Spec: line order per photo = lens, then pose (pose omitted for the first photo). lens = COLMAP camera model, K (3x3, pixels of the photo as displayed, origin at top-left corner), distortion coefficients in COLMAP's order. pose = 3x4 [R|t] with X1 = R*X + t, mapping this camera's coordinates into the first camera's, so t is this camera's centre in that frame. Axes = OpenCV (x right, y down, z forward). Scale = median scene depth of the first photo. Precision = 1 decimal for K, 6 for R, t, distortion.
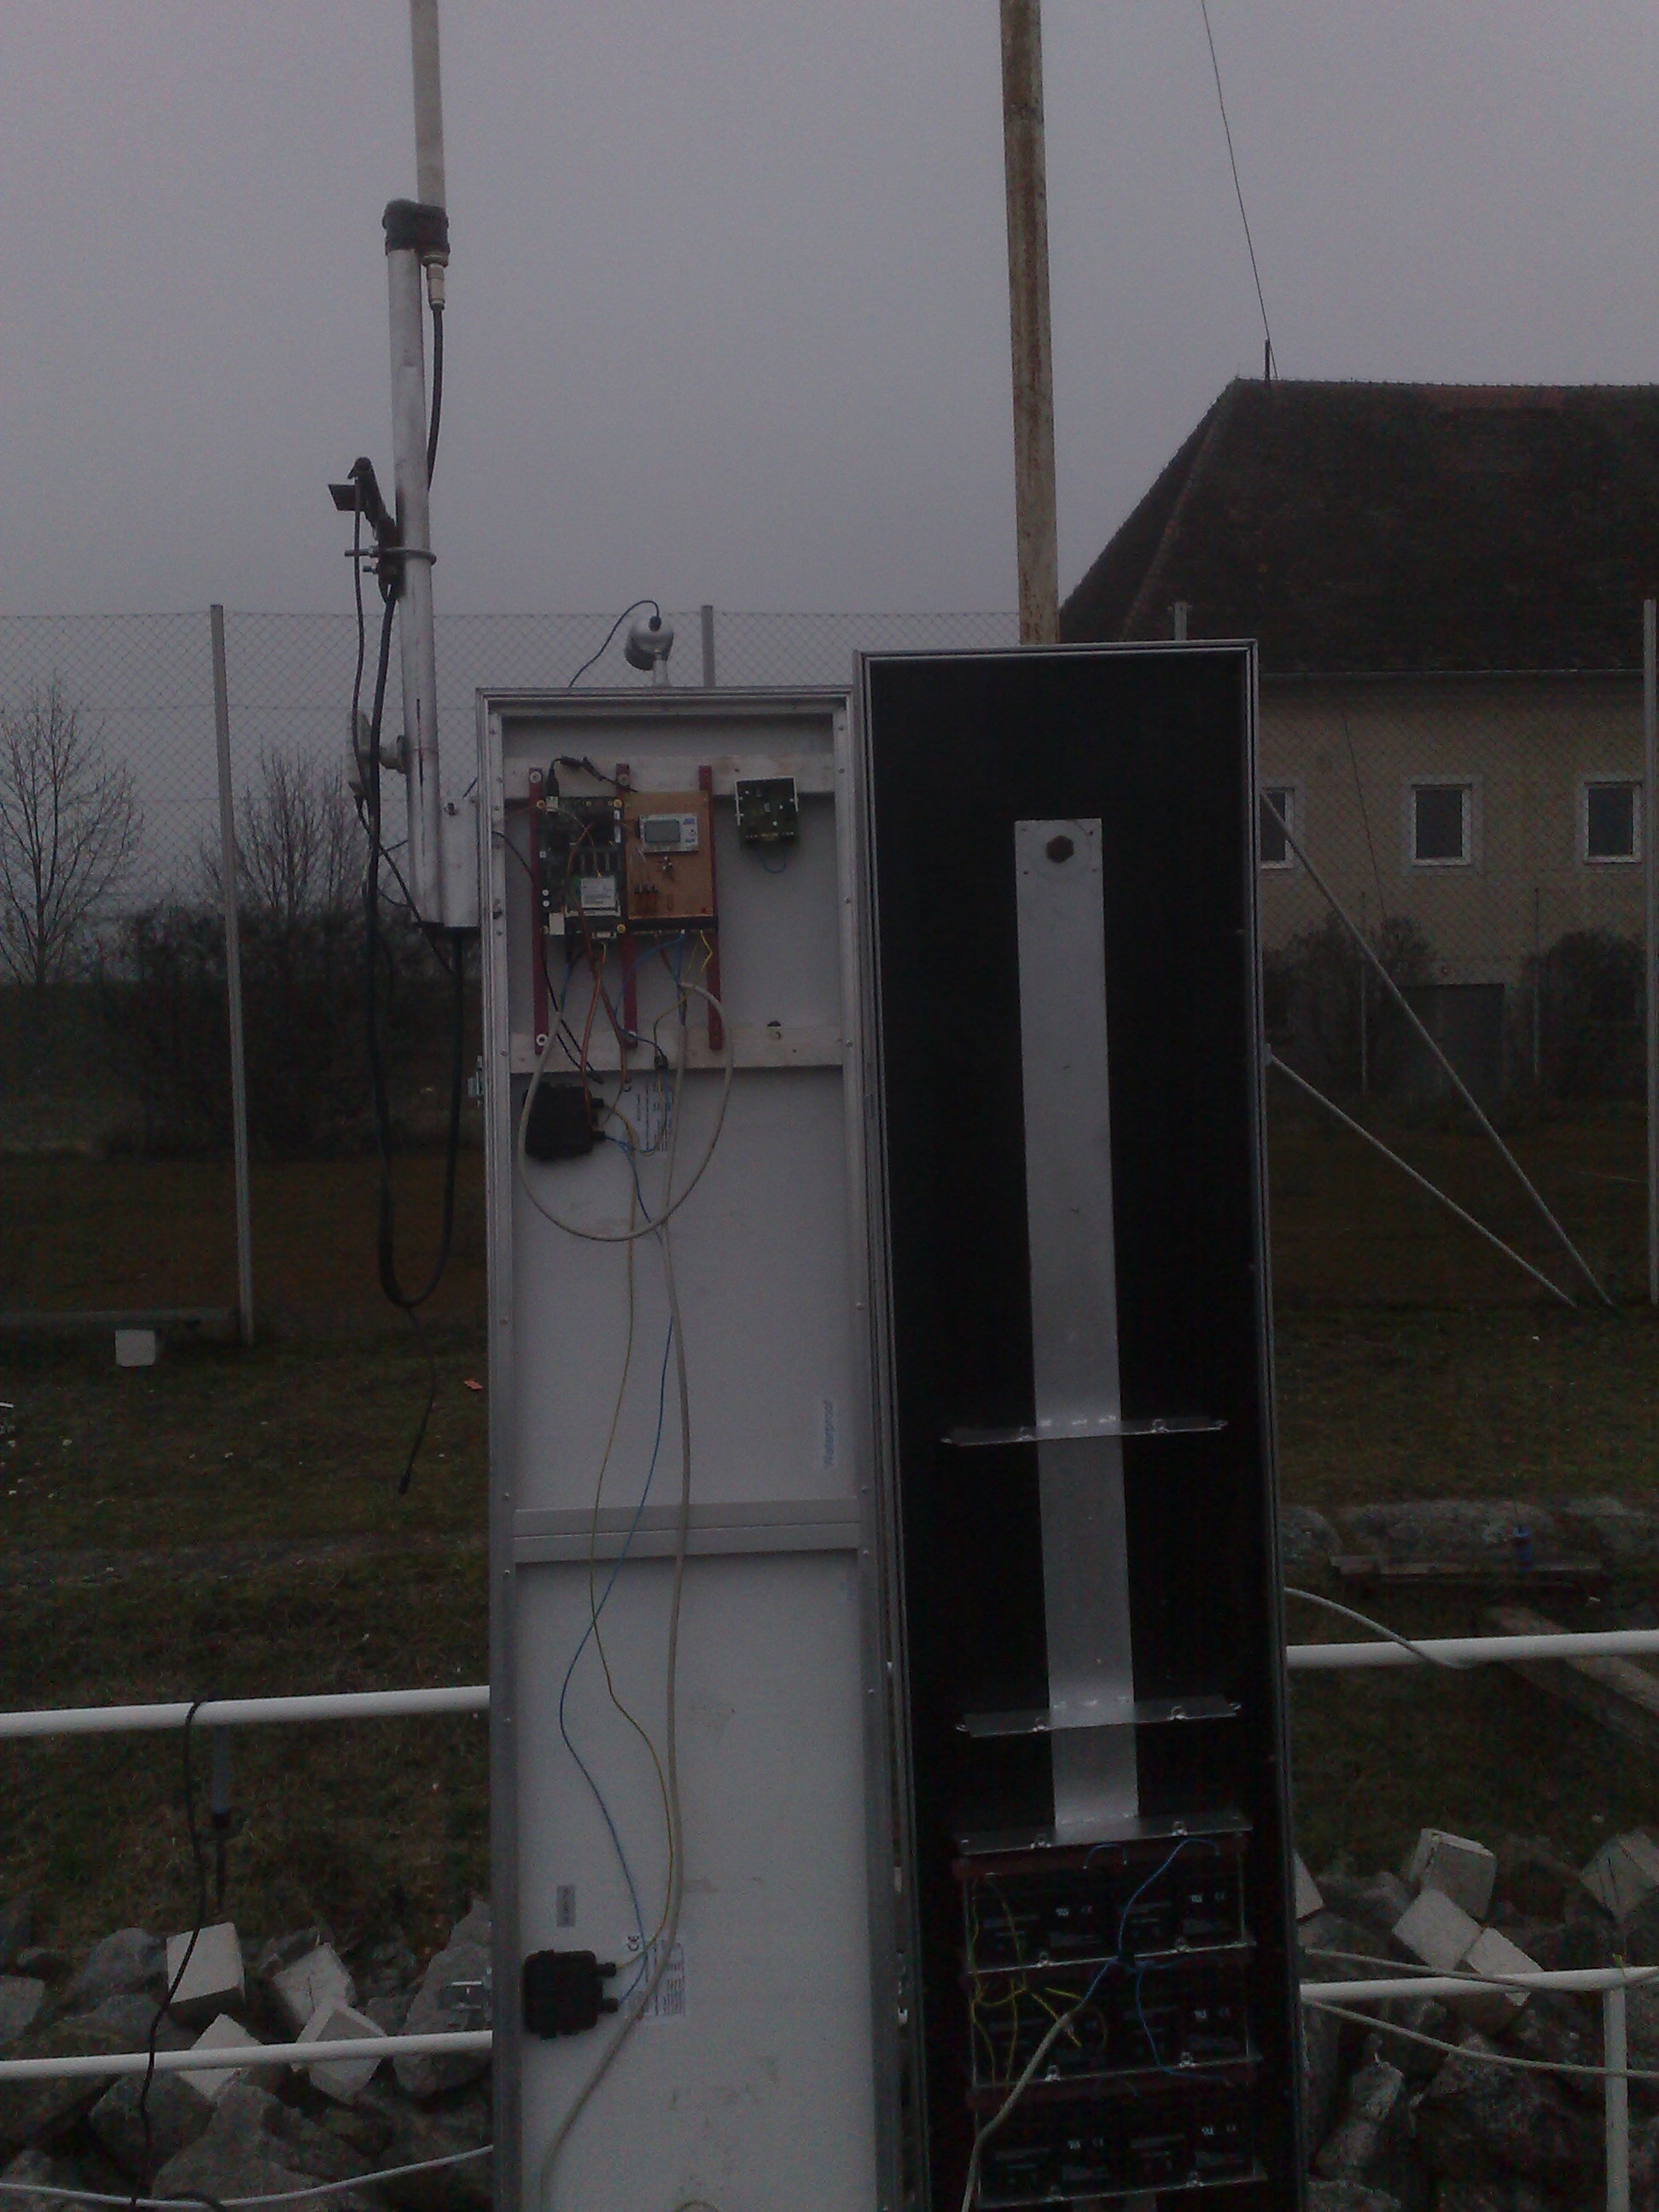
lens RADIAL K [[2148.6, 0, 837.4], [0, 2148.6, 1117.7], [0, 0, 1]] dist [0.142749, -0.290806]
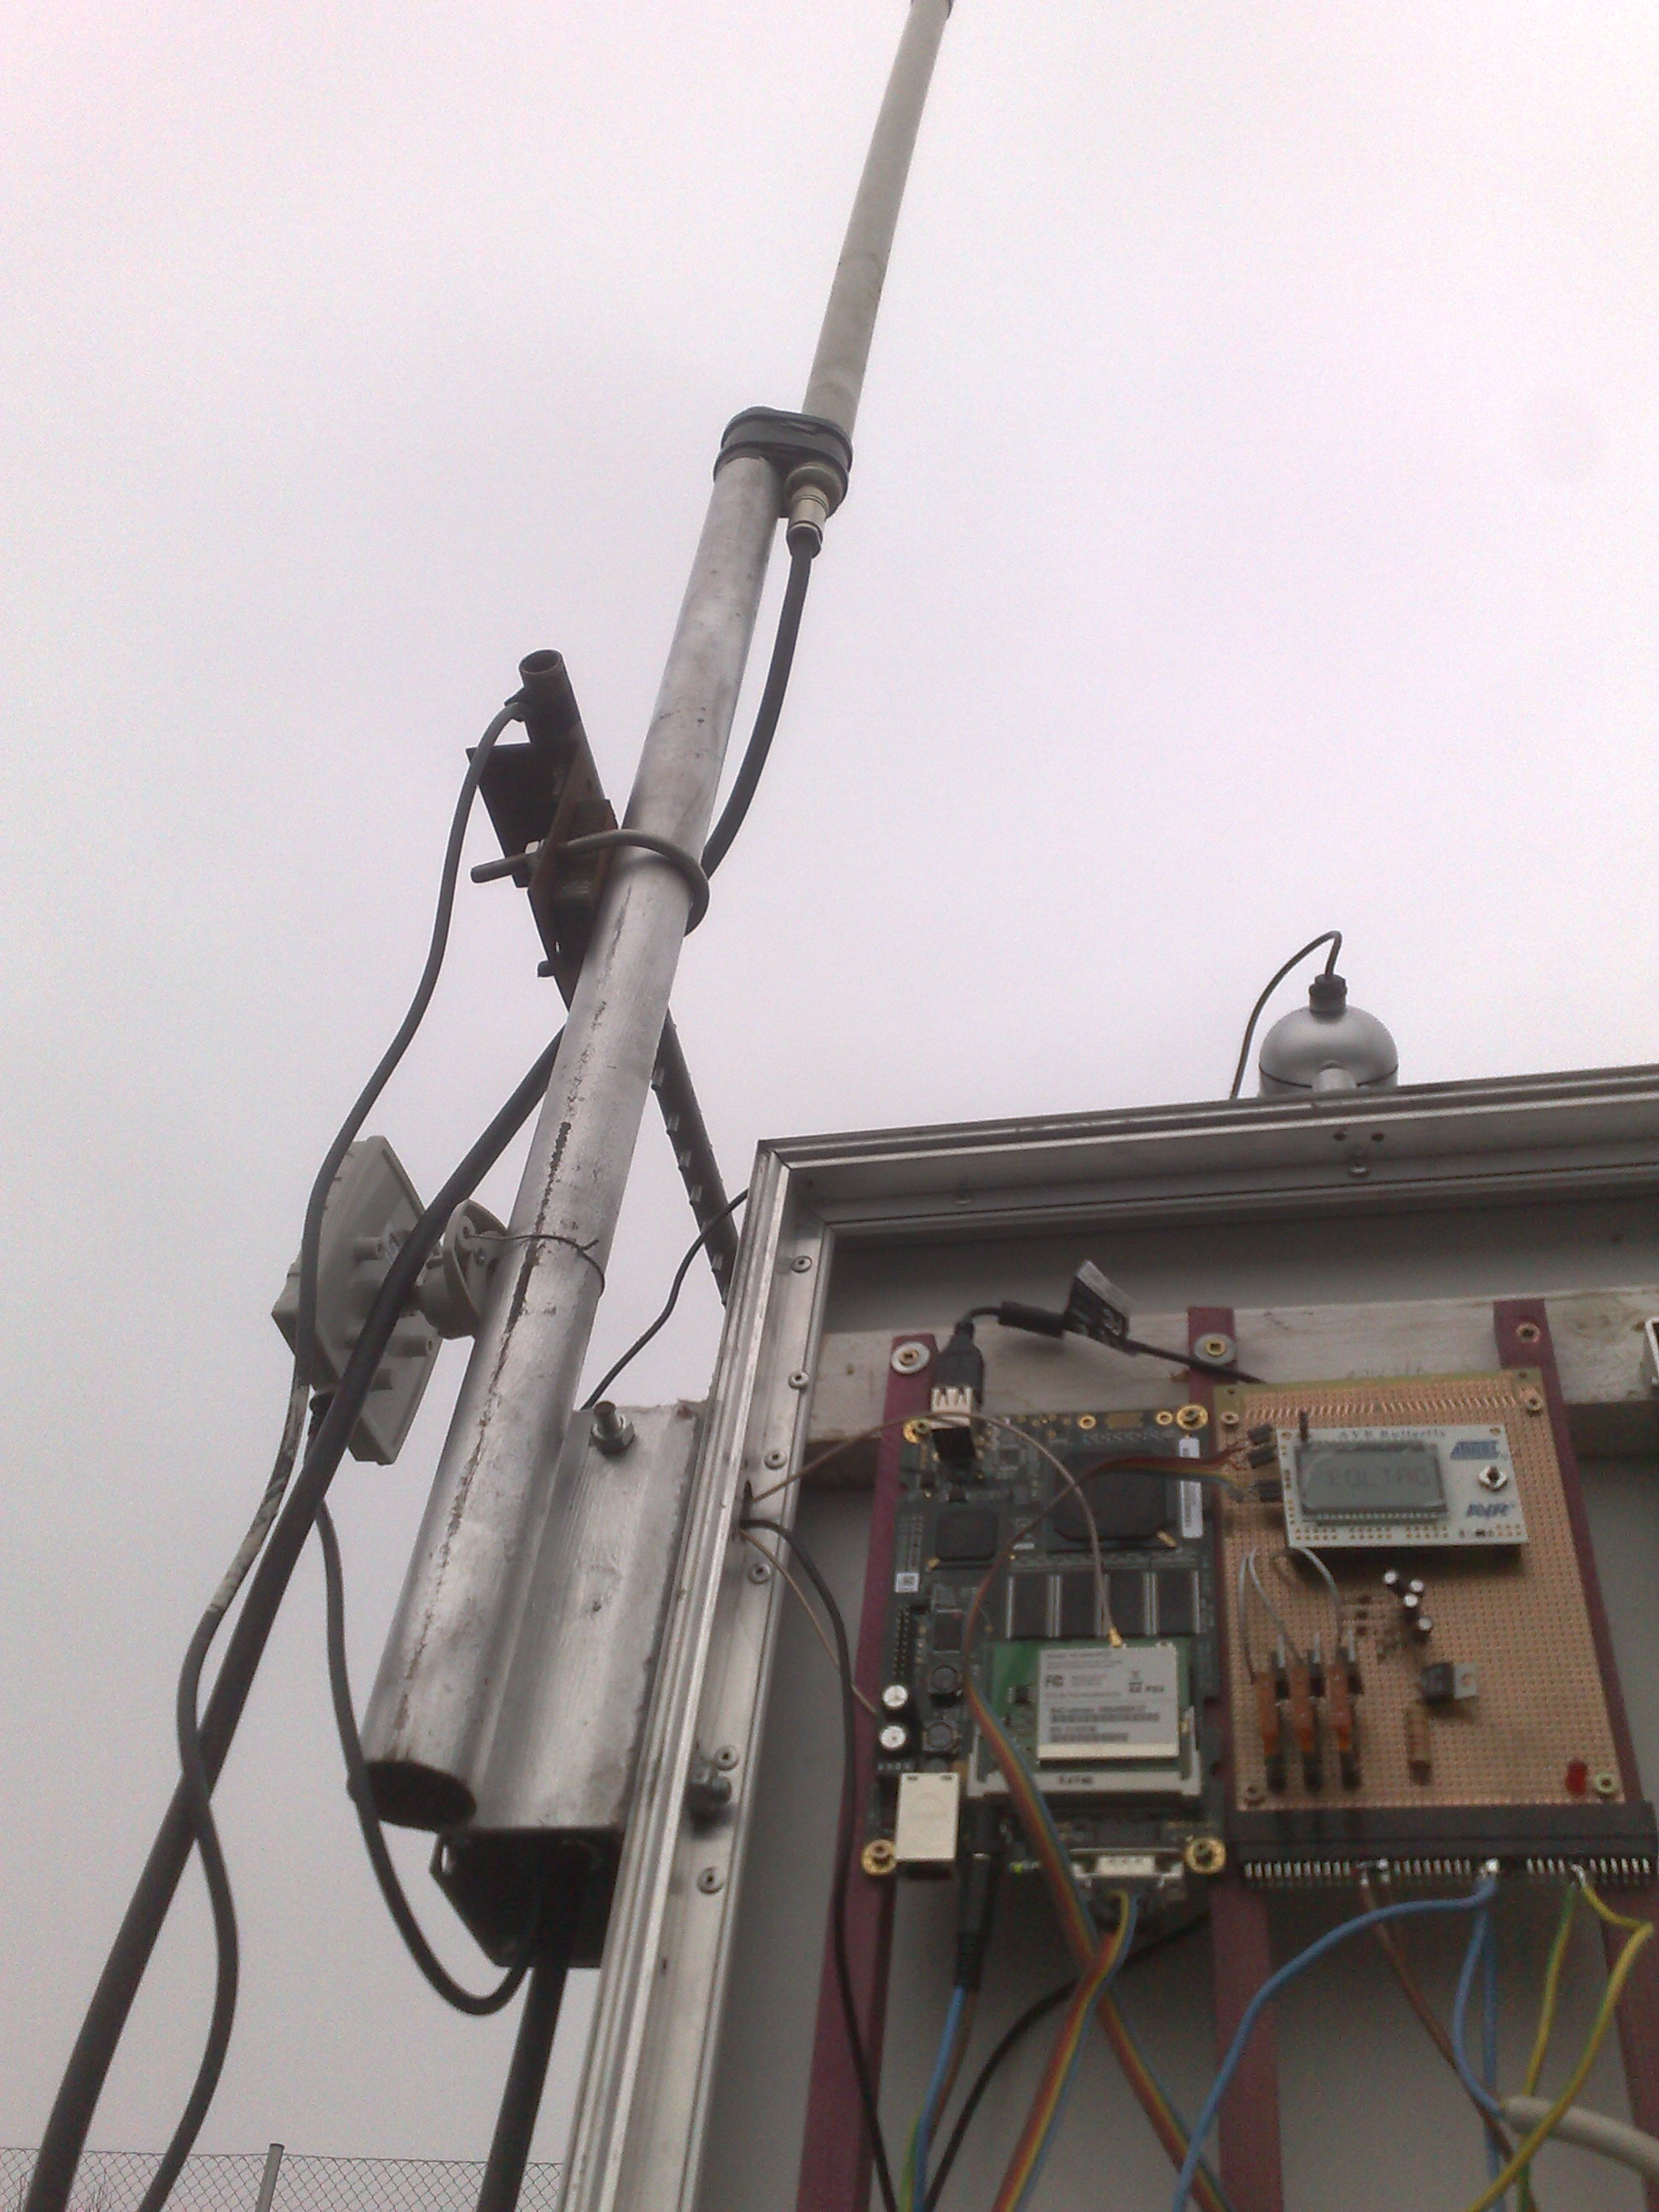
lens RADIAL K [[2103.6, 0, 792.0], [0, 2103.6, 1072.1], [0, 0, 1]] dist [0.184183, -0.371108]
pose [[0.947201, -0.113330, -0.299945, -0.063706], [-0.122715, 0.736106, -0.665649, 0.007704], [0.296230, 0.667311, 0.683333, 0.768242]]
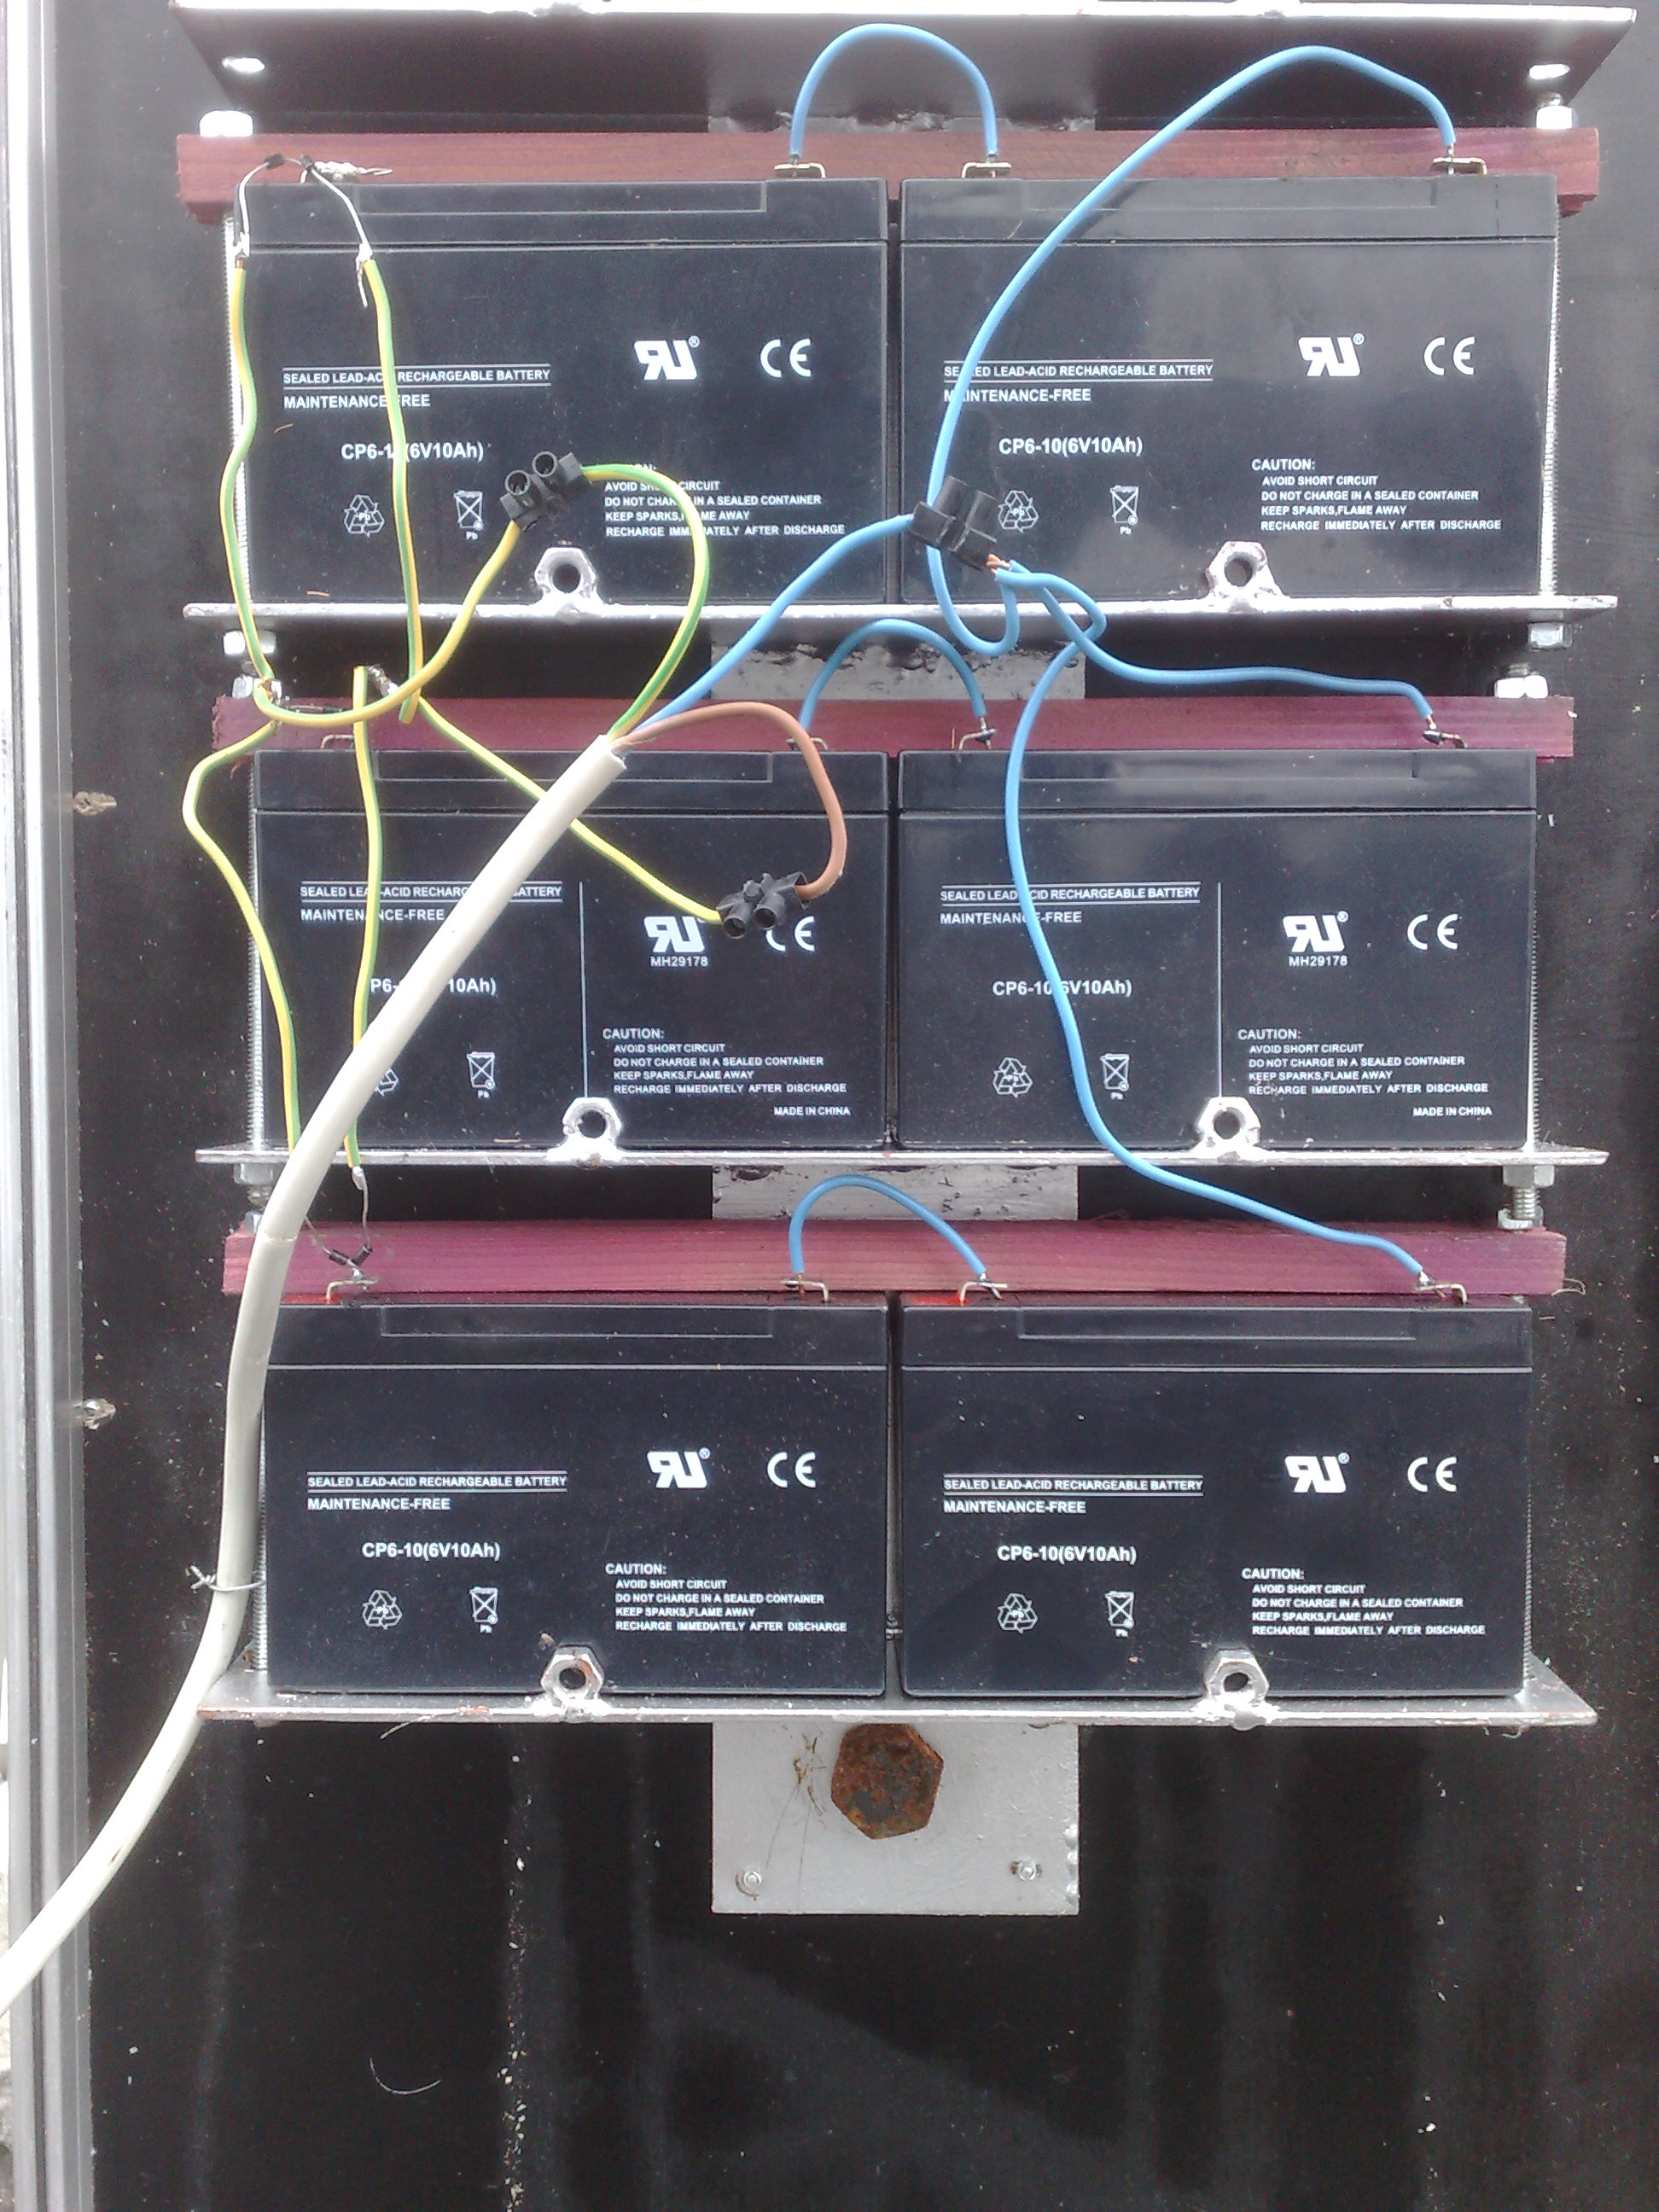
lens RADIAL K [[2107.4, 0, 804.1], [0, 2107.4, 1108.1], [0, 0, 1]] dist [0.225384, -0.544581]
pose [[0.994544, 0.057635, -0.086950, 0.128905], [-0.052804, 0.996984, 0.056877, 0.395734], [0.089966, -0.051976, 0.994588, 0.746875]]
